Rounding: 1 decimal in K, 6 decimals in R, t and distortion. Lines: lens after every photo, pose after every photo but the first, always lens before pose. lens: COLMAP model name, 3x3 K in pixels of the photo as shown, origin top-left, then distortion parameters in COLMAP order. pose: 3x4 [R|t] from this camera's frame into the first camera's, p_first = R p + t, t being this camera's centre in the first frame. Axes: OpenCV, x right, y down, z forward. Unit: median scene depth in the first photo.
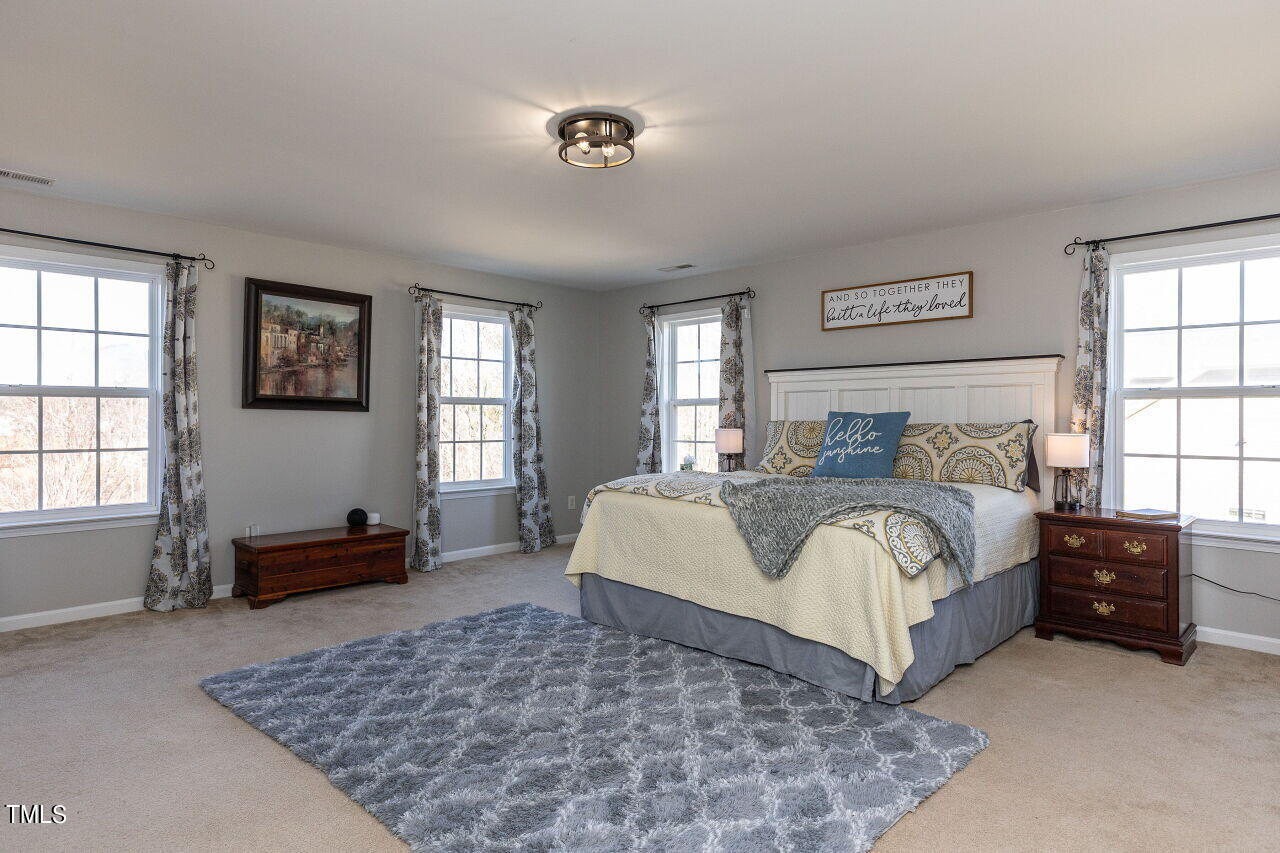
lens RADIAL K [[702.9, 0, 637.7], [0, 702.9, 416.5], [0, 0, 1]] dist [0.035642, 0.000426]
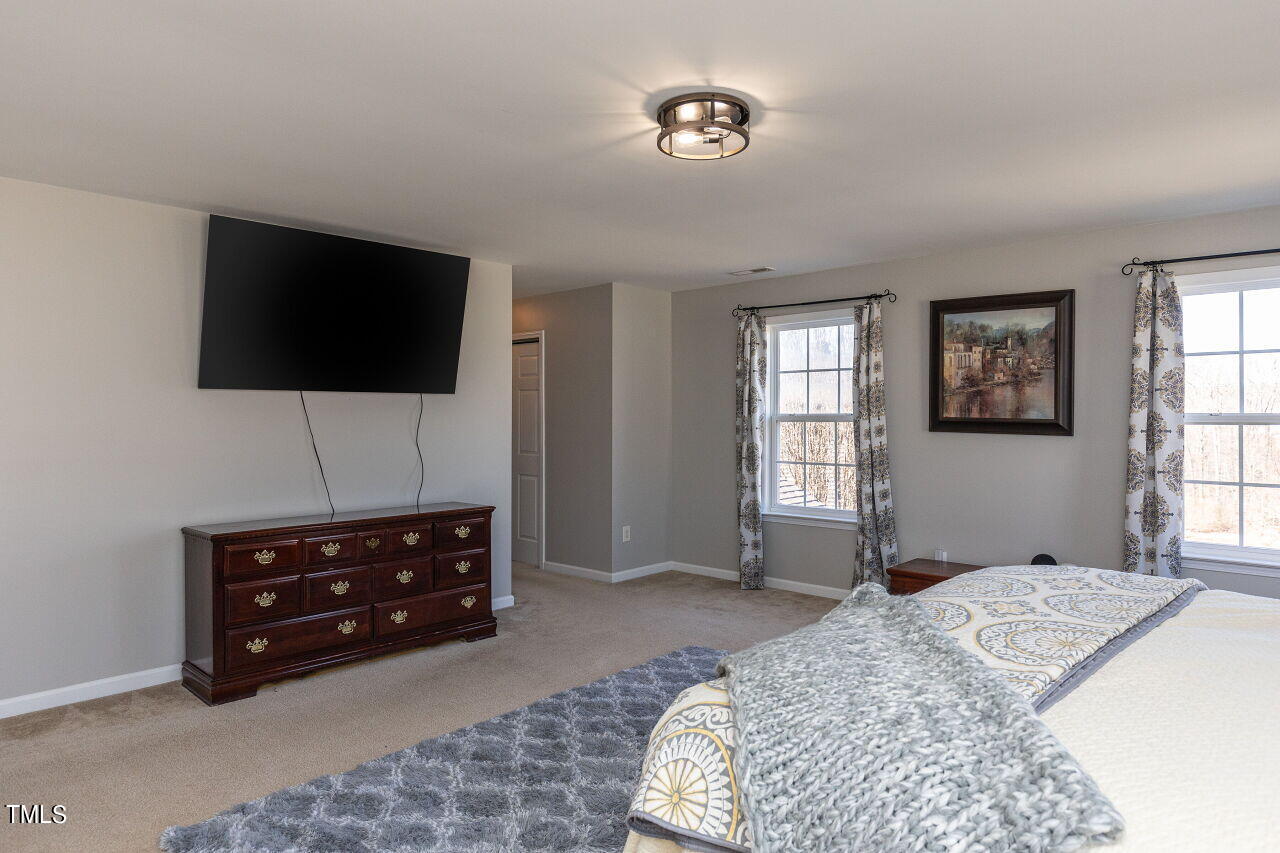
lens RADIAL K [[822.3, 0, 638.2], [0, 822.3, 430.3], [0, 0, 1]] dist [-0.006208, -0.001640]
pose [[0.019343, -0.006435, -0.999792, 0.573161], [-0.017792, 0.999819, -0.006780, 0.002001], [0.999655, 0.017919, 0.019225, 0.538843]]
